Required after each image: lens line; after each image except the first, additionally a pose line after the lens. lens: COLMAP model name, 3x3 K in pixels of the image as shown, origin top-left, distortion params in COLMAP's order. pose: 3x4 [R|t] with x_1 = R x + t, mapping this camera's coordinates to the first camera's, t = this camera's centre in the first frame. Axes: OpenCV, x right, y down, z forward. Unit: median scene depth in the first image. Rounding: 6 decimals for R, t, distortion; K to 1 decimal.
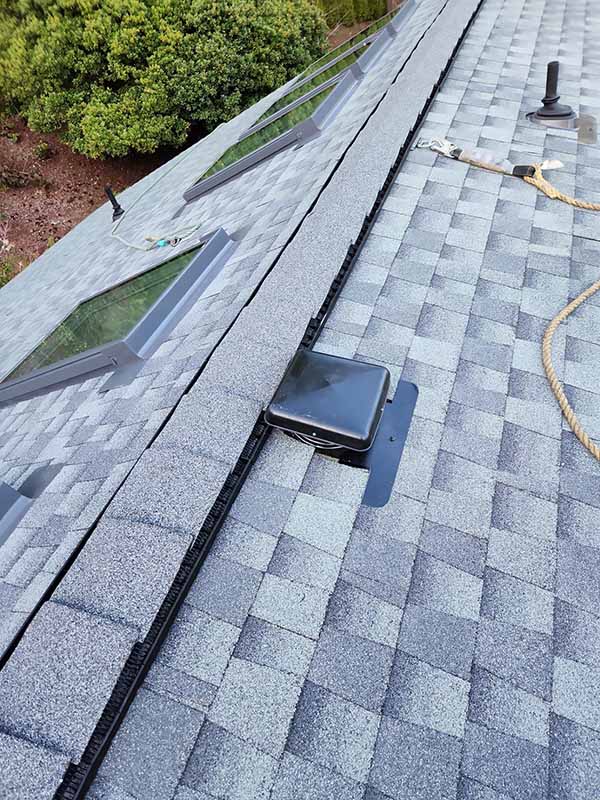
lens RADIAL K [[525.8, 0, 303.1], [0, 525.8, 393.7], [0, 0, 1]] dist [0.082032, -0.072079]
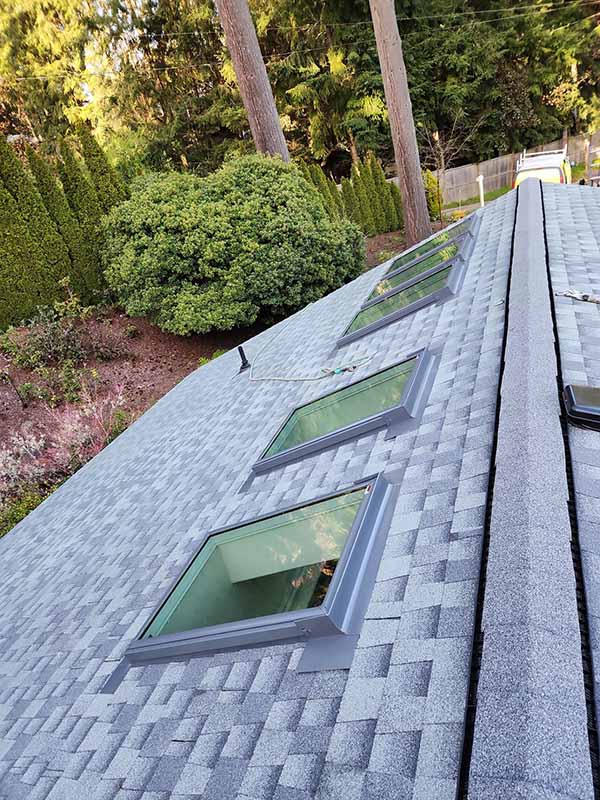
lens RADIAL K [[525.8, 0, 303.1], [0, 525.8, 393.7], [0, 0, 1]] dist [0.082032, -0.072079]
pose [[0.999686, -0.015078, -0.020016, -0.098989], [0.008116, 0.950490, -0.310648, 0.056443], [0.023709, 0.310388, 0.950314, -0.077988]]
